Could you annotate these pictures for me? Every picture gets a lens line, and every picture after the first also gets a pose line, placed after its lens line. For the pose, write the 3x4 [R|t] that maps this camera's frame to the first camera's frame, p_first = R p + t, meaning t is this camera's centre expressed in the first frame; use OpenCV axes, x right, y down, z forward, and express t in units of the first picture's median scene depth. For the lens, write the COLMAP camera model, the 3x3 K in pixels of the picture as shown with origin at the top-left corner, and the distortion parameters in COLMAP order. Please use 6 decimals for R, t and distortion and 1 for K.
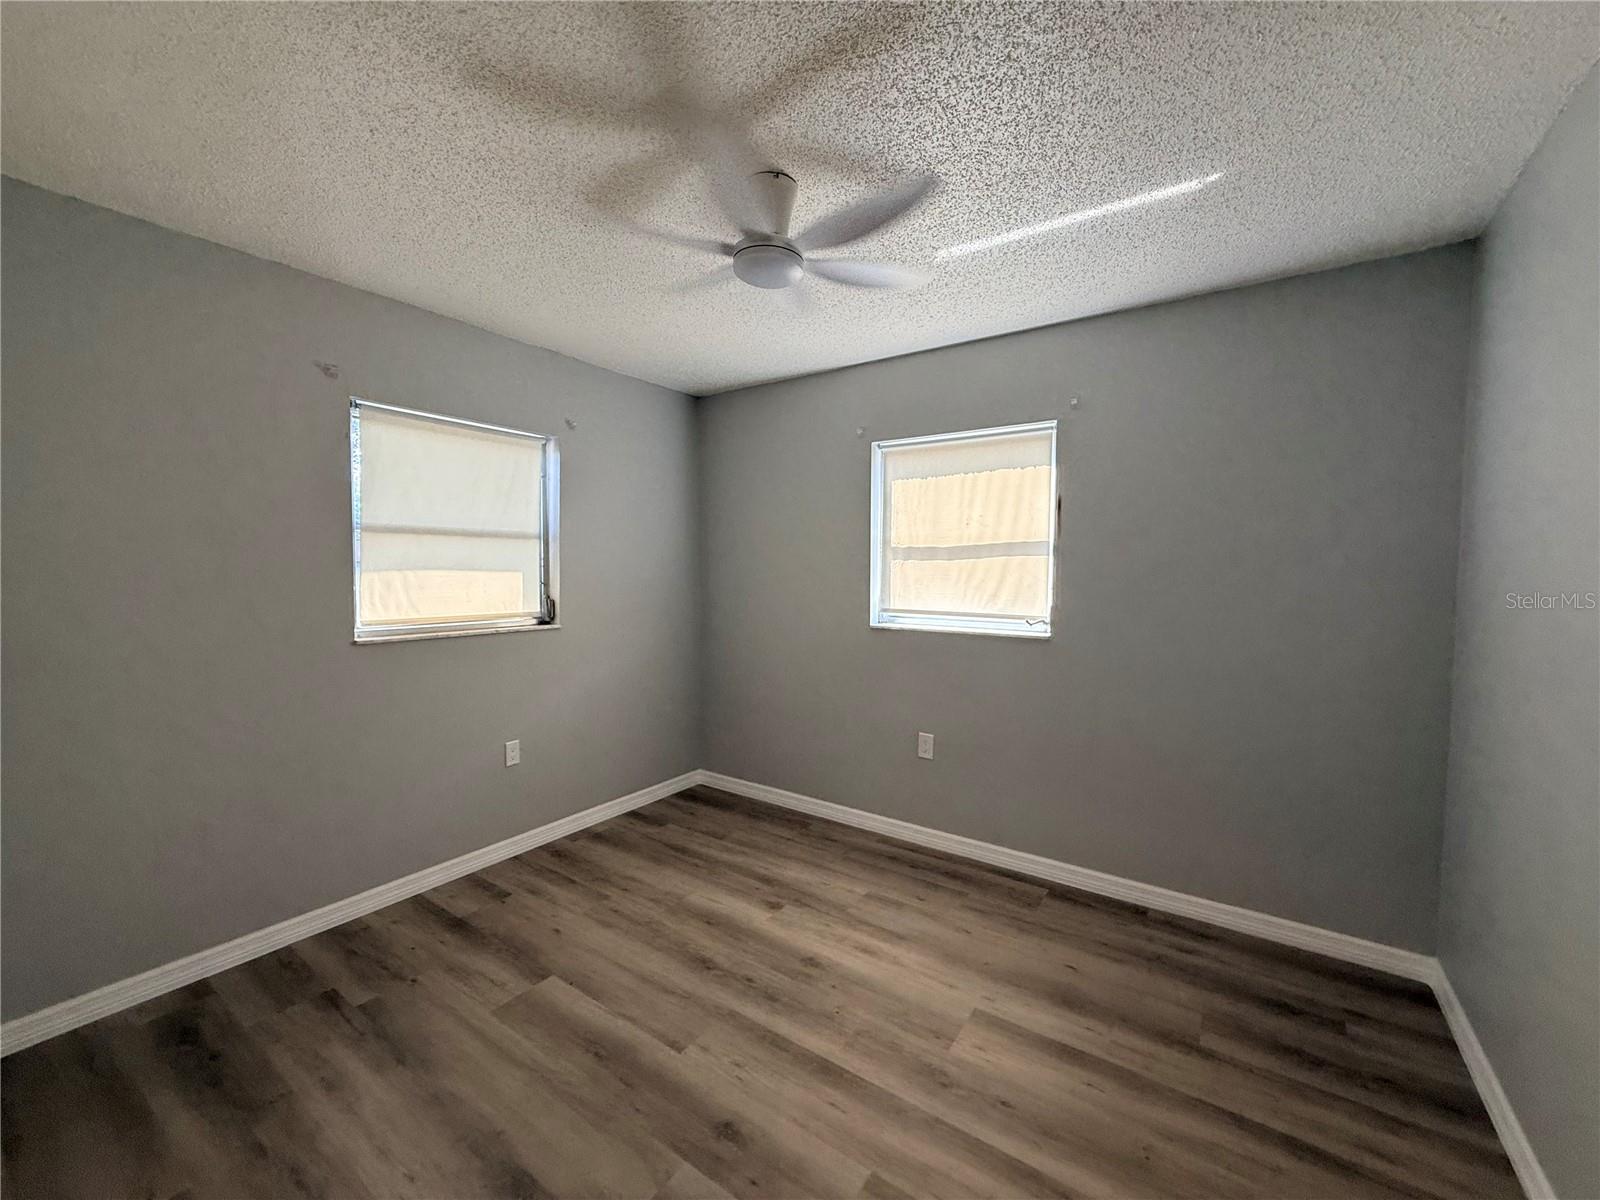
lens RADIAL K [[639.6, 0, 805.3], [0, 639.6, 594.2], [0, 0, 1]] dist [0.000362, -0.001432]
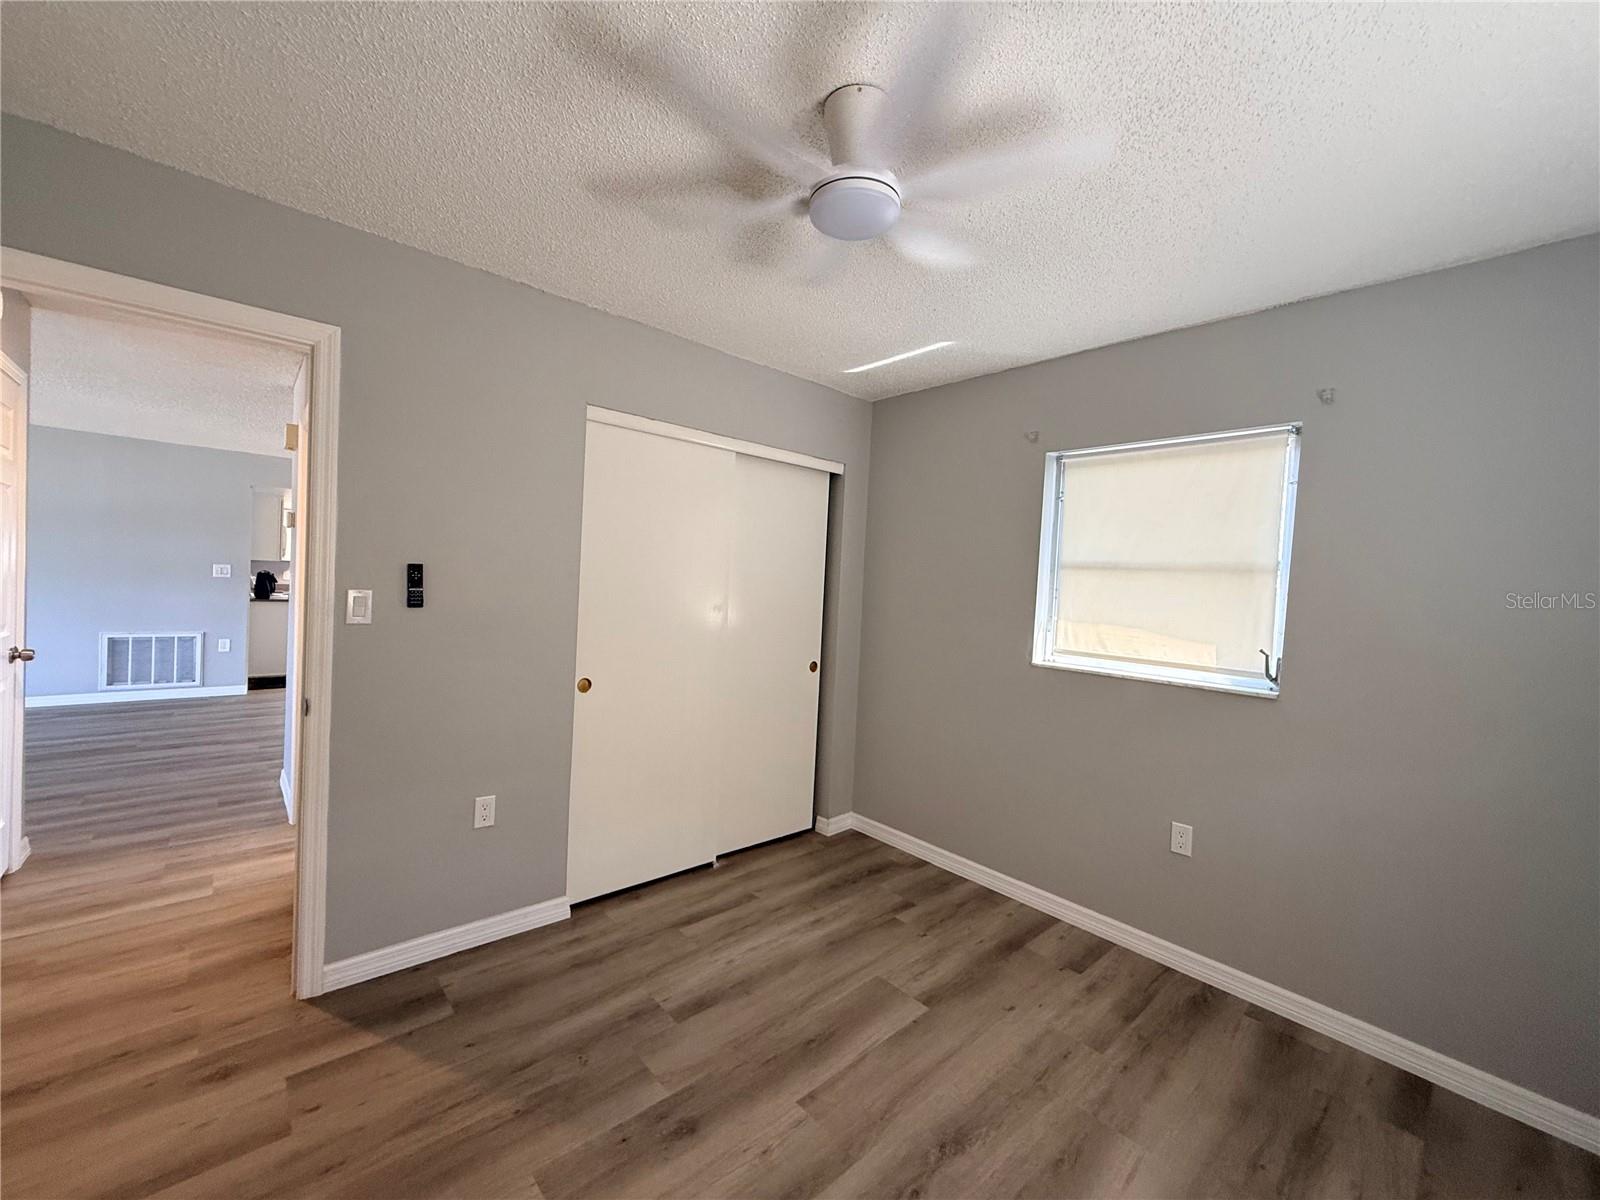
lens RADIAL K [[639.6, 0, 789.6], [0, 639.6, 593.3], [0, 0, 1]] dist [0.000362, -0.001432]
pose [[-0.246147, 0.003352, -0.969227, 0.576943], [-0.091250, 0.995472, 0.026616, -0.044278], [0.964928, 0.094993, -0.244726, 0.921201]]
